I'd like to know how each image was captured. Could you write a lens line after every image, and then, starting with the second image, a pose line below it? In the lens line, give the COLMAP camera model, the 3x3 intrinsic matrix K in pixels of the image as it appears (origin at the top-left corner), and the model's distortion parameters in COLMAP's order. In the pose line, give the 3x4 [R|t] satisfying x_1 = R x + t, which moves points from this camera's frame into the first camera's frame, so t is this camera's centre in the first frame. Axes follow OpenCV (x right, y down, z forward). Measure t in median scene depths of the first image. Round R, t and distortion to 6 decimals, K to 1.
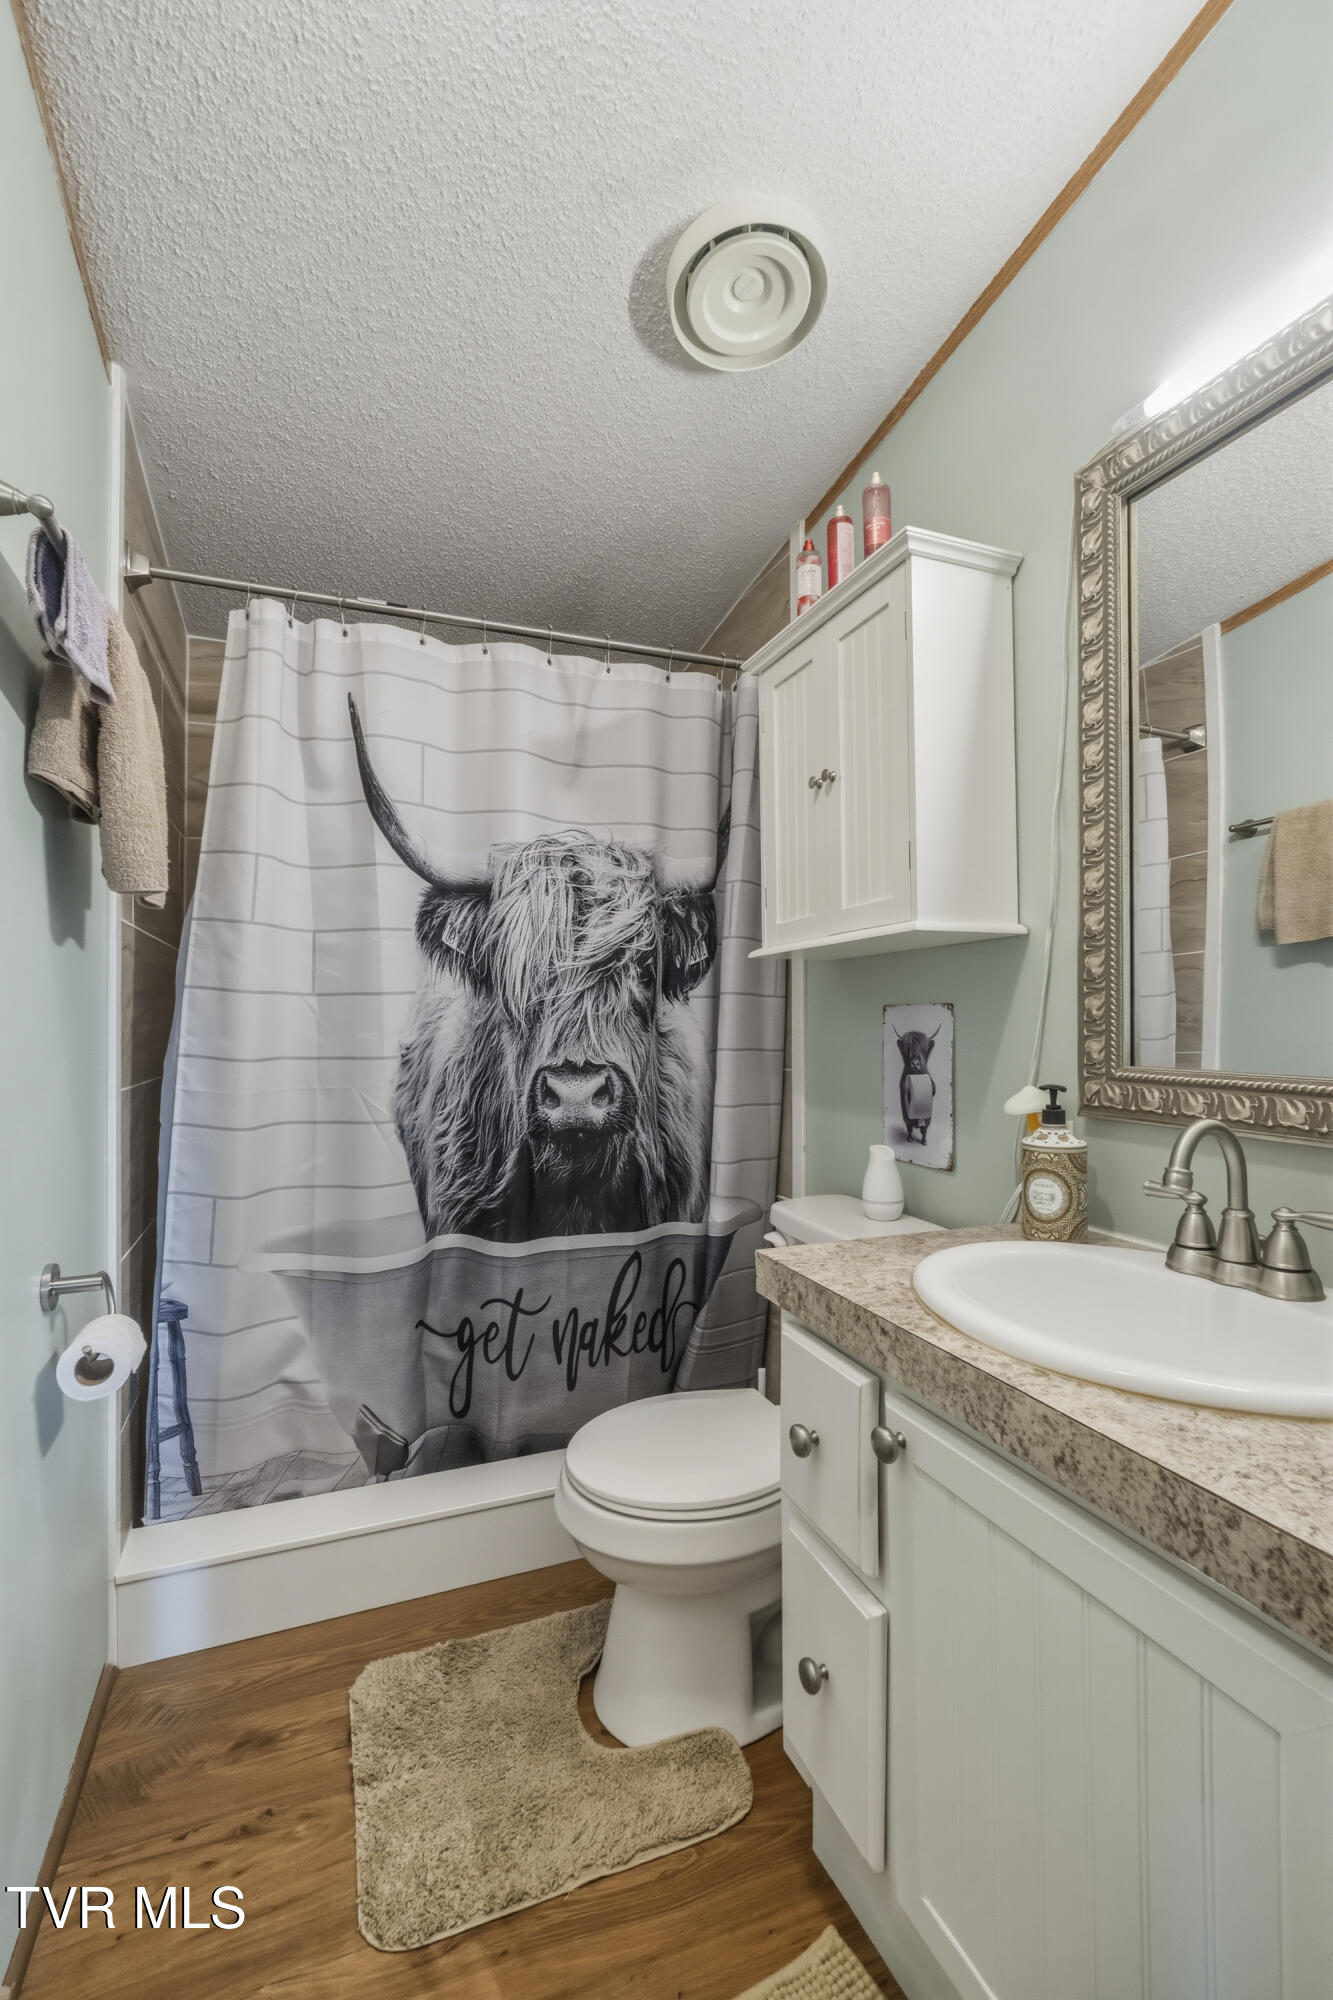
lens RADIAL K [[873.3, 0, 658.1], [0, 873.3, 1011.9], [0, 0, 1]] dist [-0.000312, 0.000190]
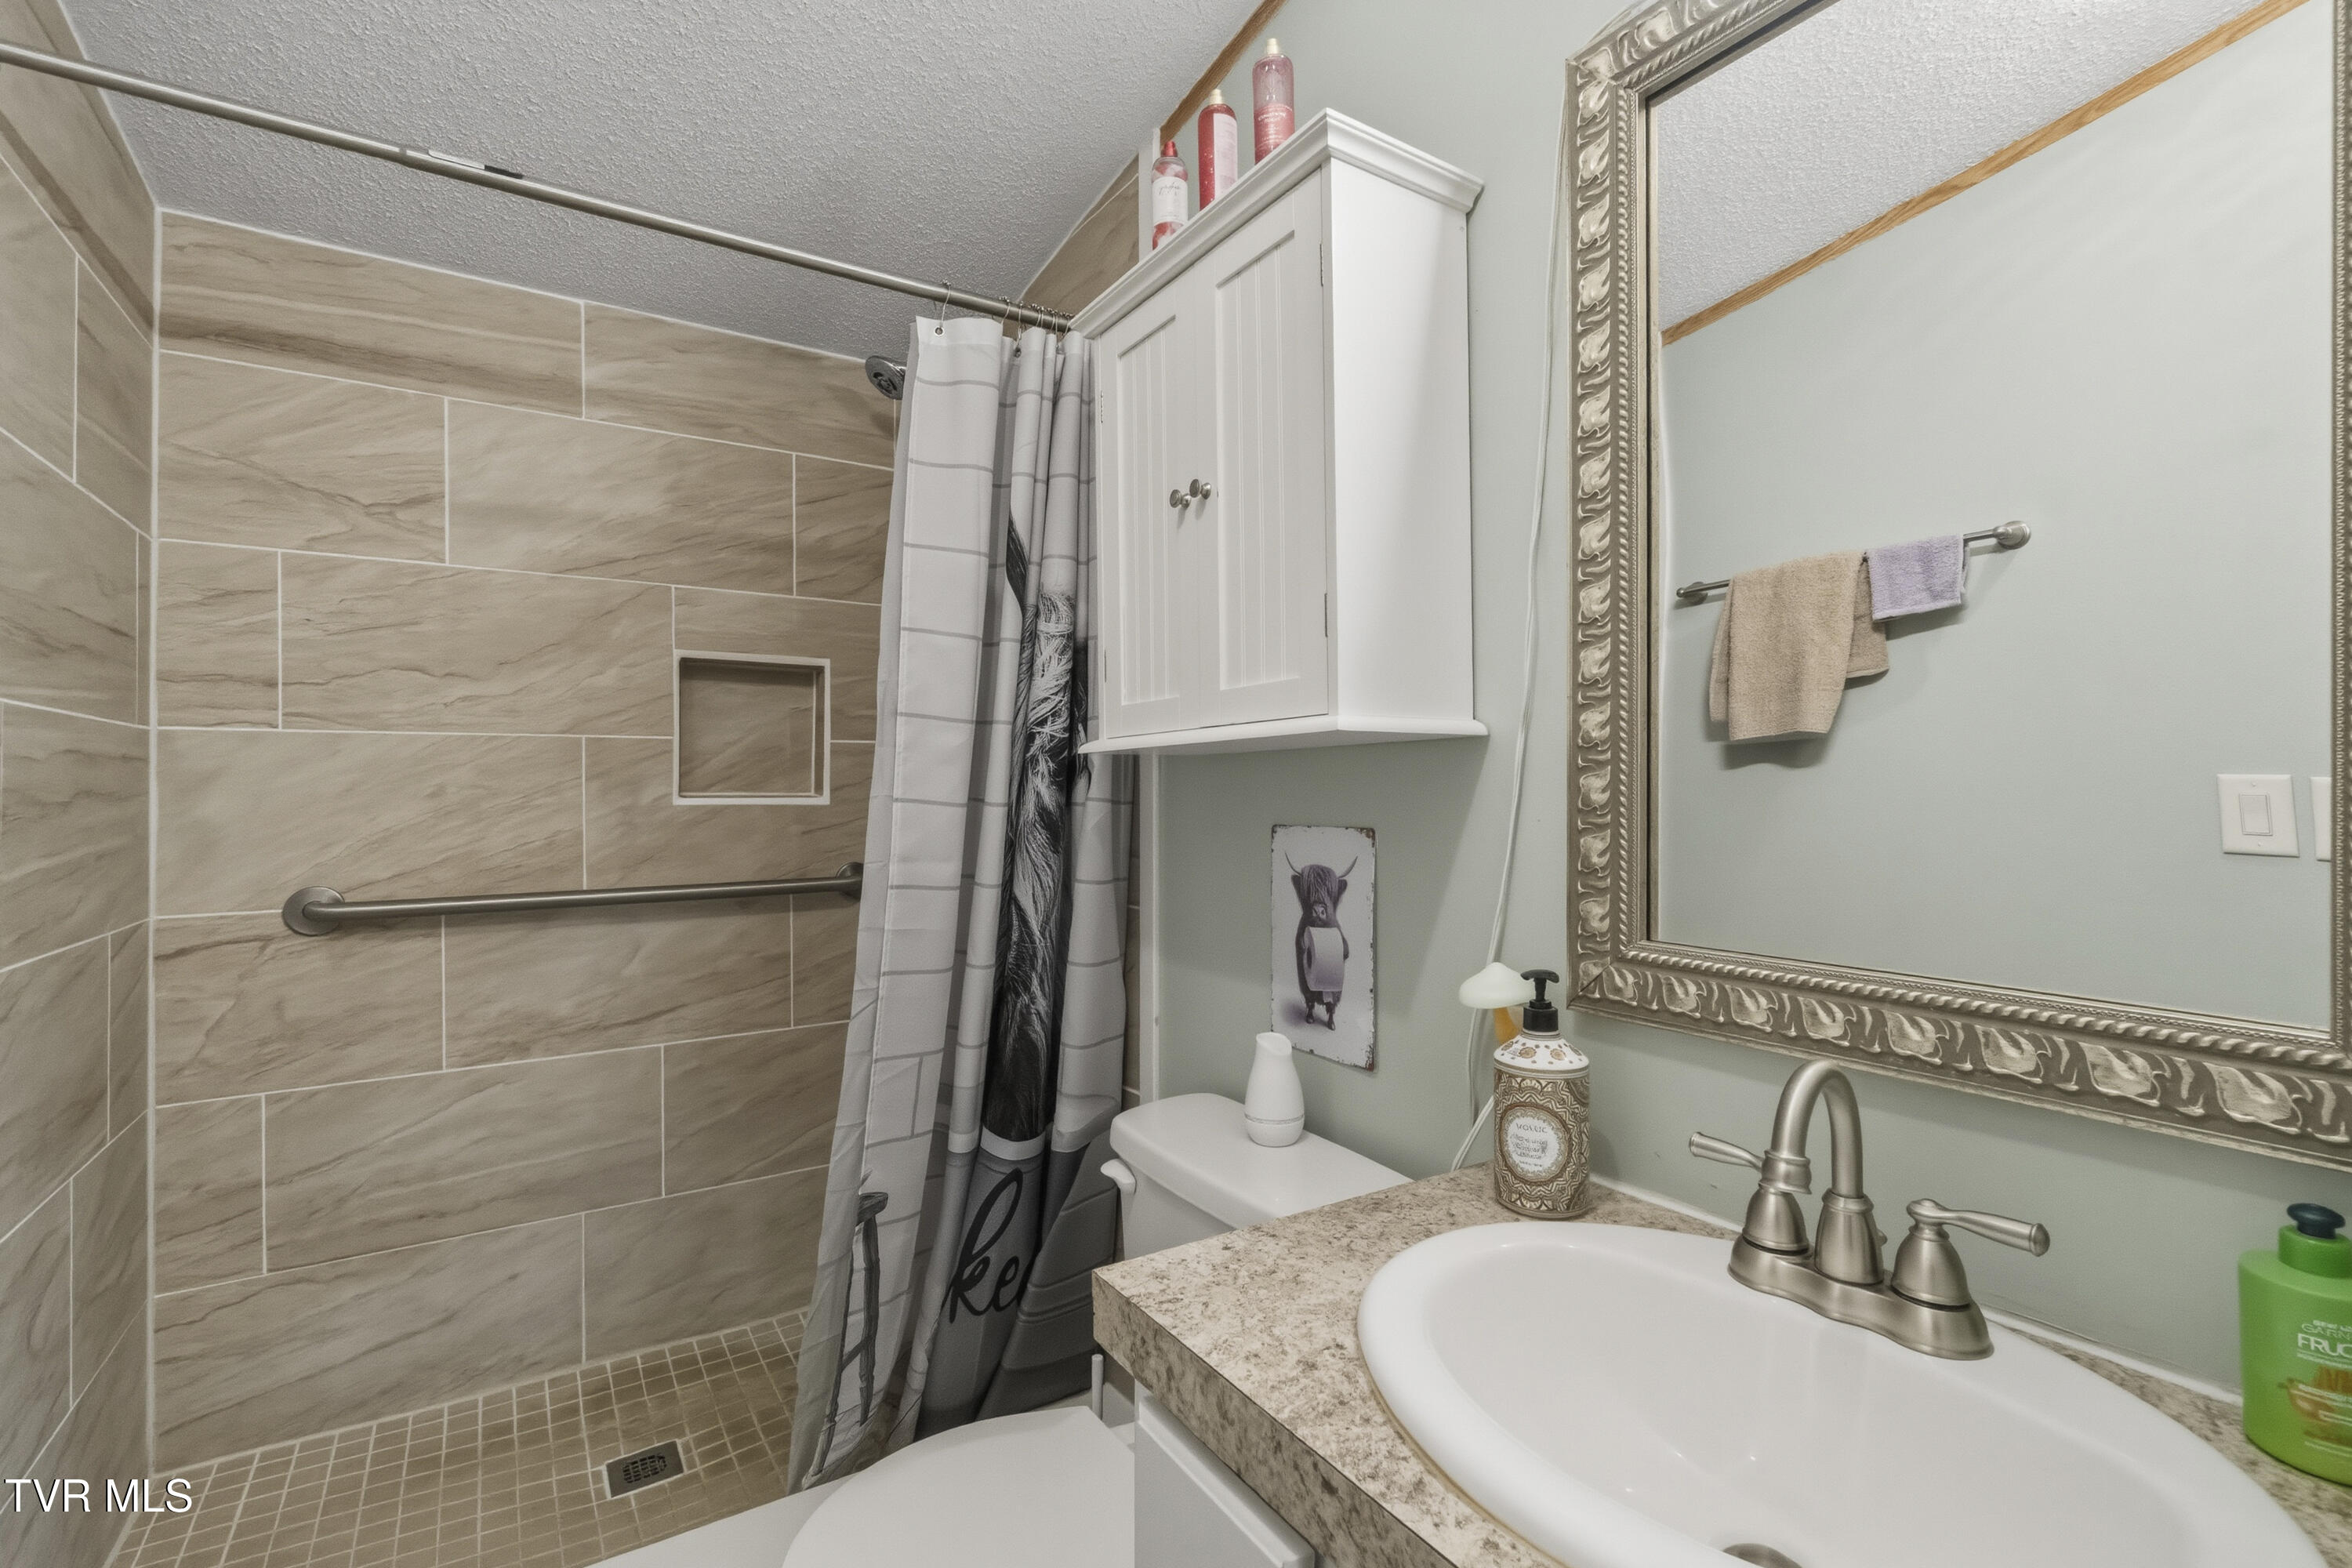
lens RADIAL K [[1027.0, 0, 1187.6], [0, 1027.0, 784.9], [0, 0, 1]] dist [-0.000312, 0.000190]
pose [[0.977540, 0.002876, 0.210731, 0.025647], [-0.003887, 0.999983, 0.004386, -0.059119], [-0.210715, -0.005107, 0.977534, 0.290563]]
